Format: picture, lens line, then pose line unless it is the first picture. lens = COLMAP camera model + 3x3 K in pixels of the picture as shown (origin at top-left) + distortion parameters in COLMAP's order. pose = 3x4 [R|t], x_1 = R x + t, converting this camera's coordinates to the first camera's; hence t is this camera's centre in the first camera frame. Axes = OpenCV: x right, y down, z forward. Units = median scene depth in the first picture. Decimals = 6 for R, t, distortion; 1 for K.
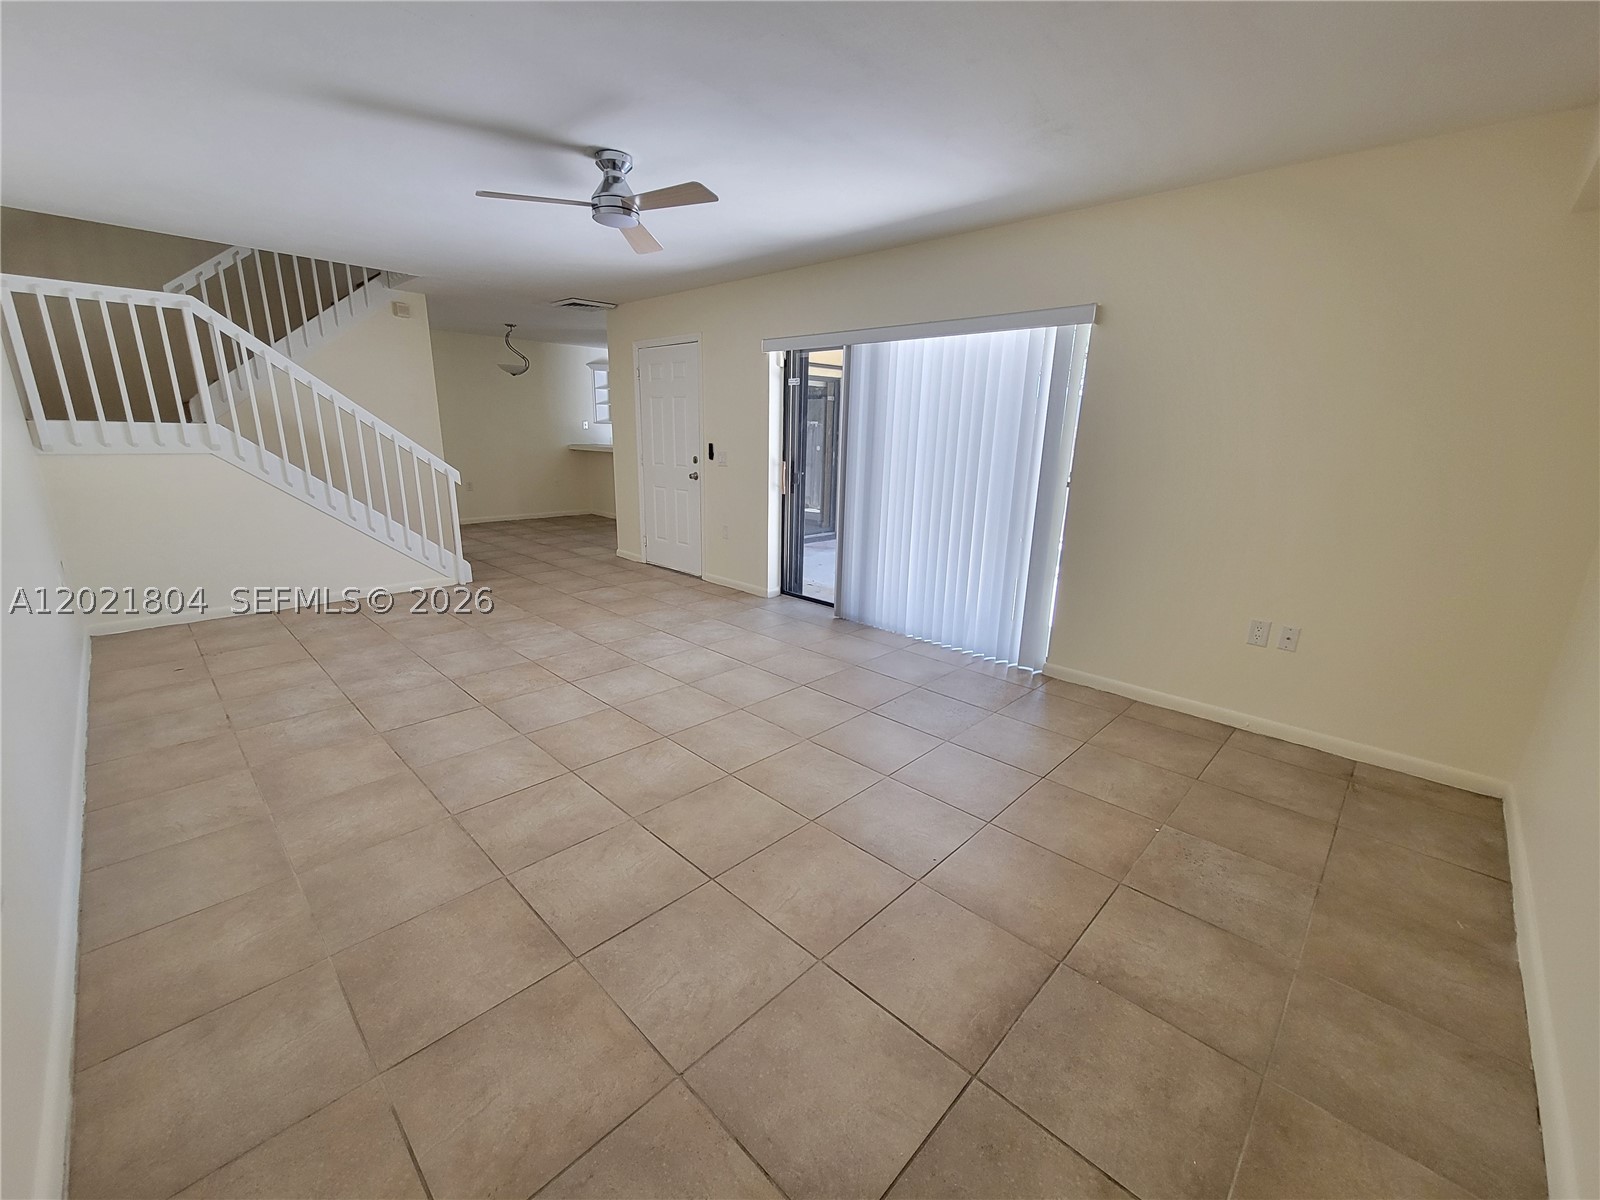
lens RADIAL K [[653.8, 0, 792.1], [0, 653.8, 604.9], [0, 0, 1]] dist [0.000607, -0.000121]
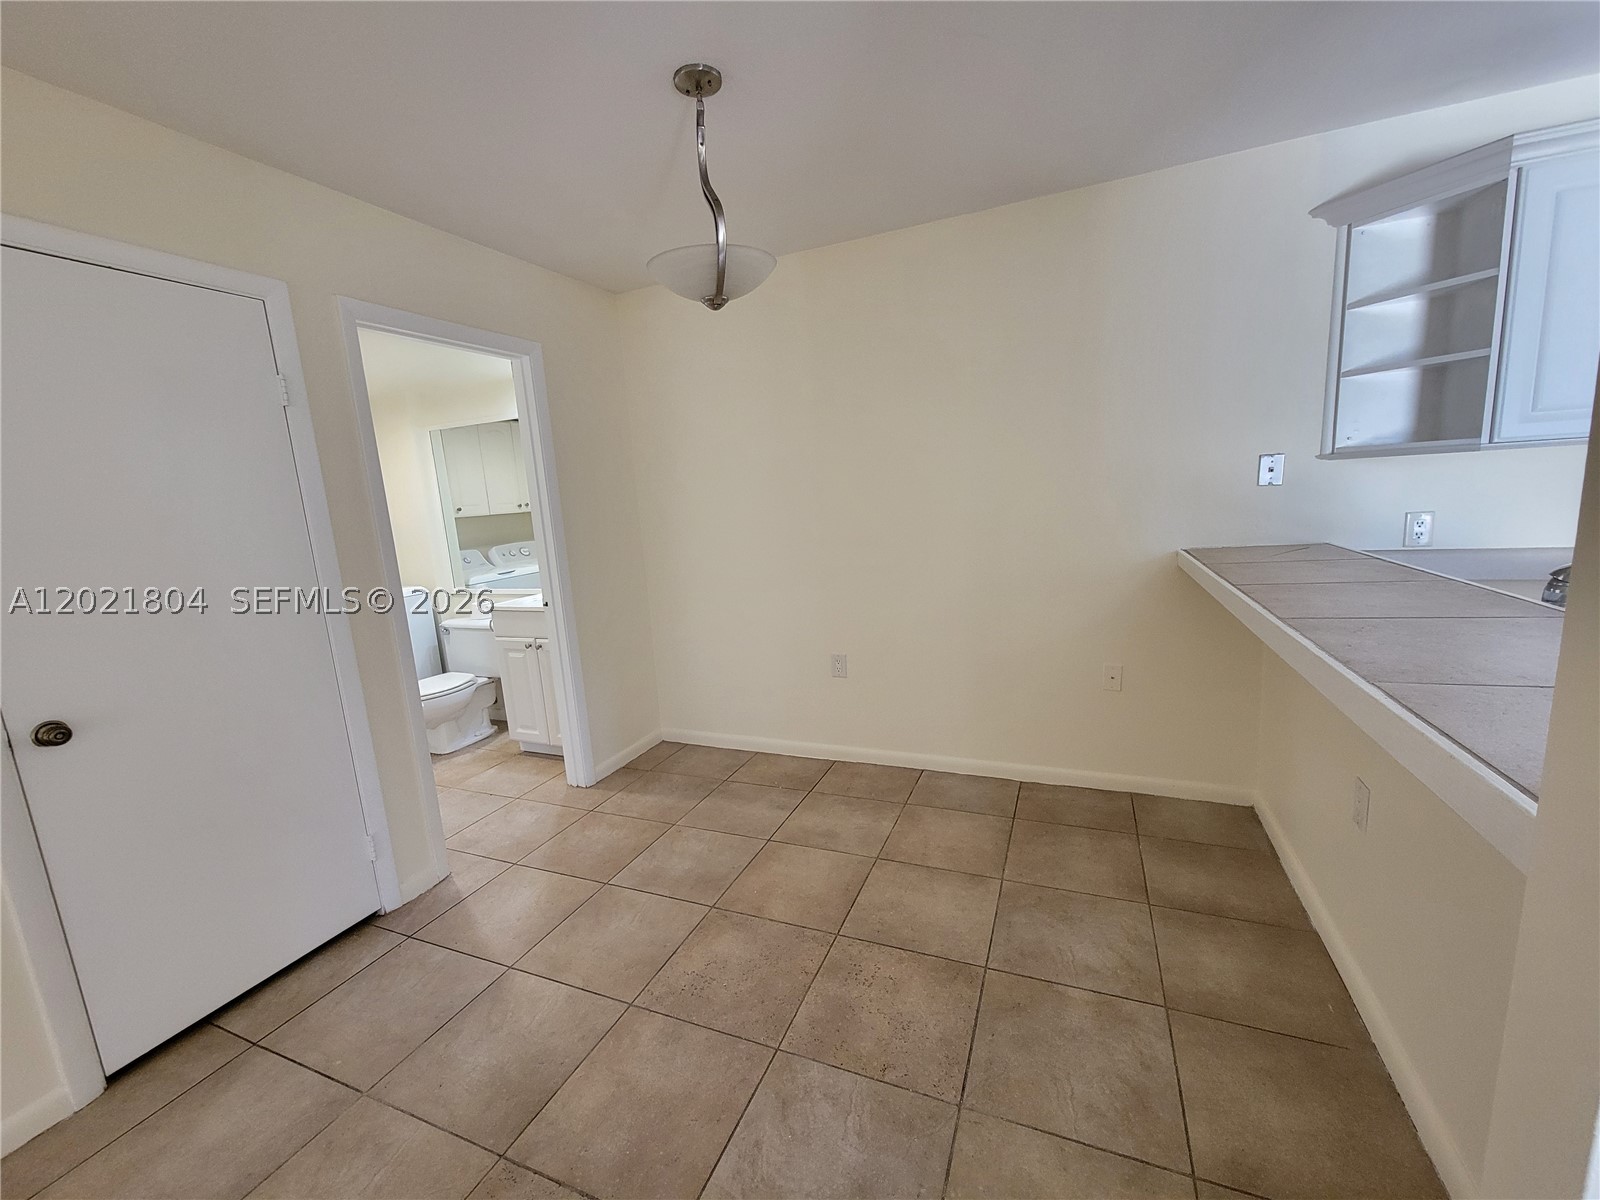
lens RADIAL K [[653.8, 0, 792.9], [0, 653.8, 606.7], [0, 0, 1]] dist [0.000607, -0.000121]
pose [[0.357139, 0.121613, -0.926100, -0.258806], [-0.175513, 0.982564, 0.061344, -0.366836], [0.917413, 0.140635, 0.372257, 1.323665]]
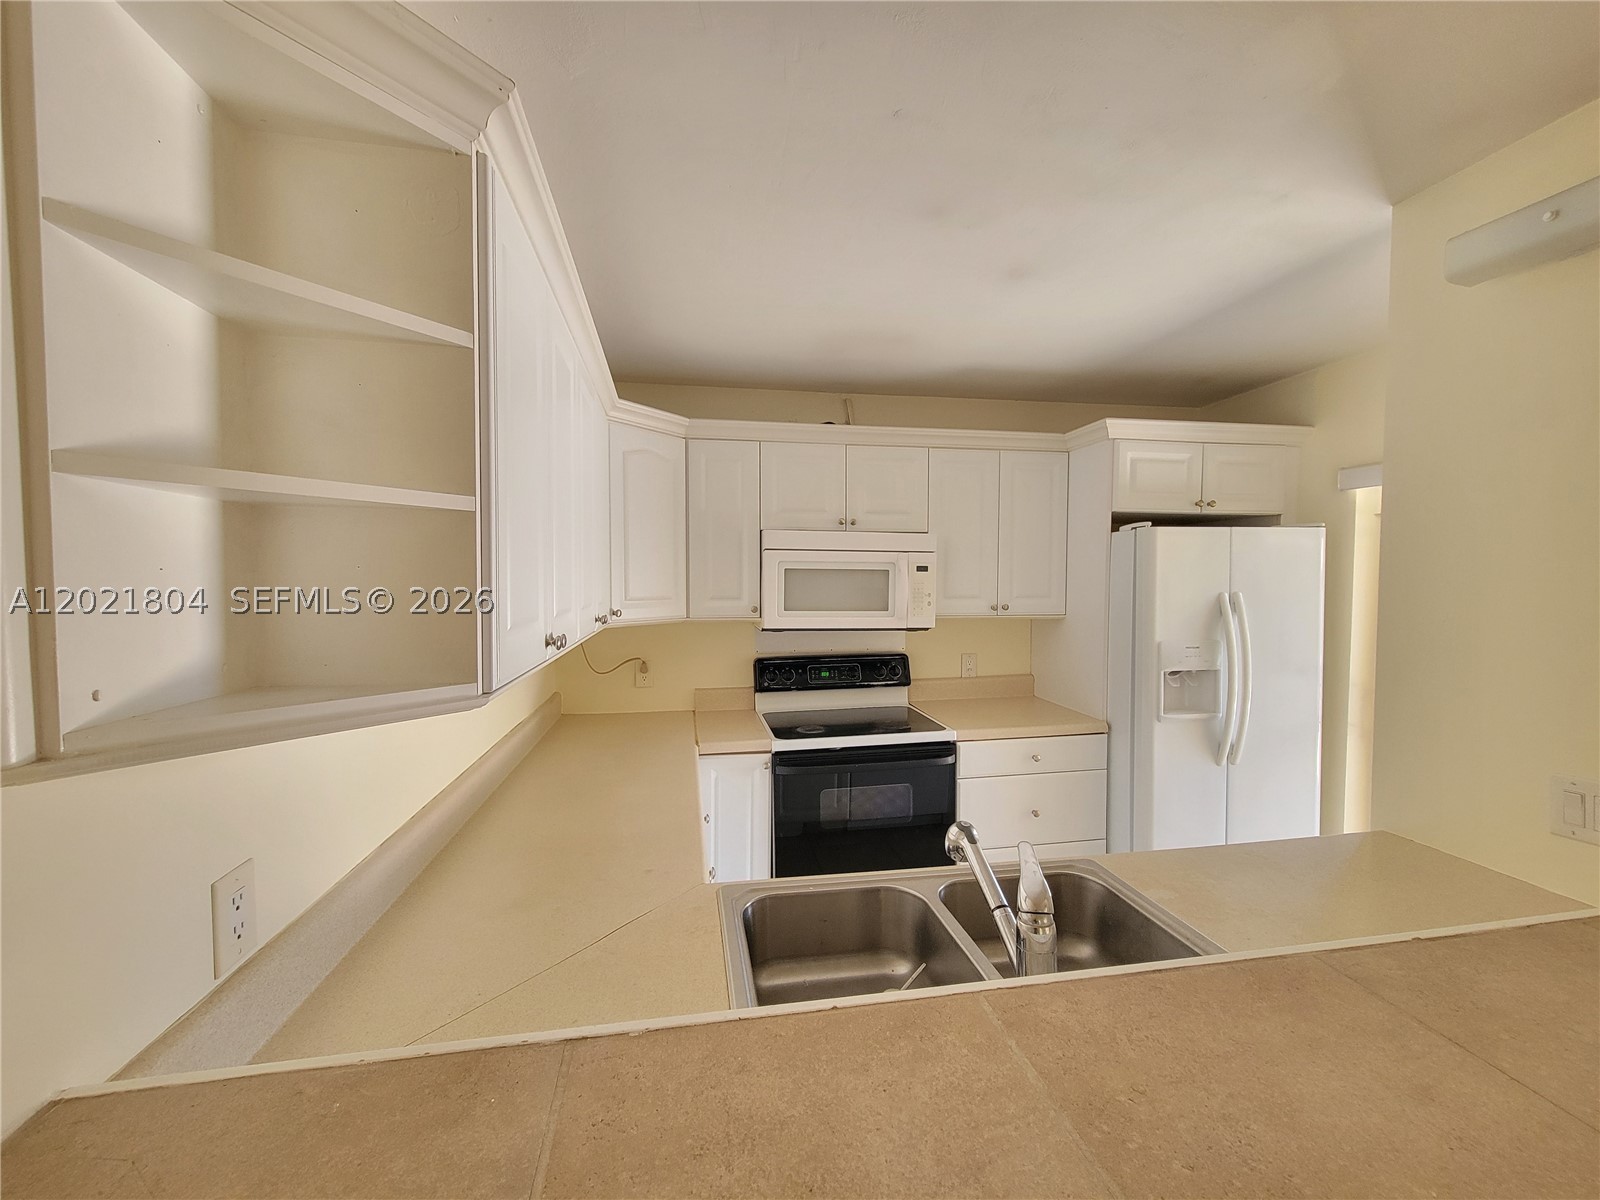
lens RADIAL K [[653.8, 0, 795.8], [0, 653.8, 604.5], [0, 0, 1]] dist [0.000607, -0.000121]
pose [[0.577154, -0.046981, 0.815283, -0.545851], [0.225330, 0.968749, -0.103692, -0.482011], [-0.784933, 0.243554, 0.569703, 1.616894]]
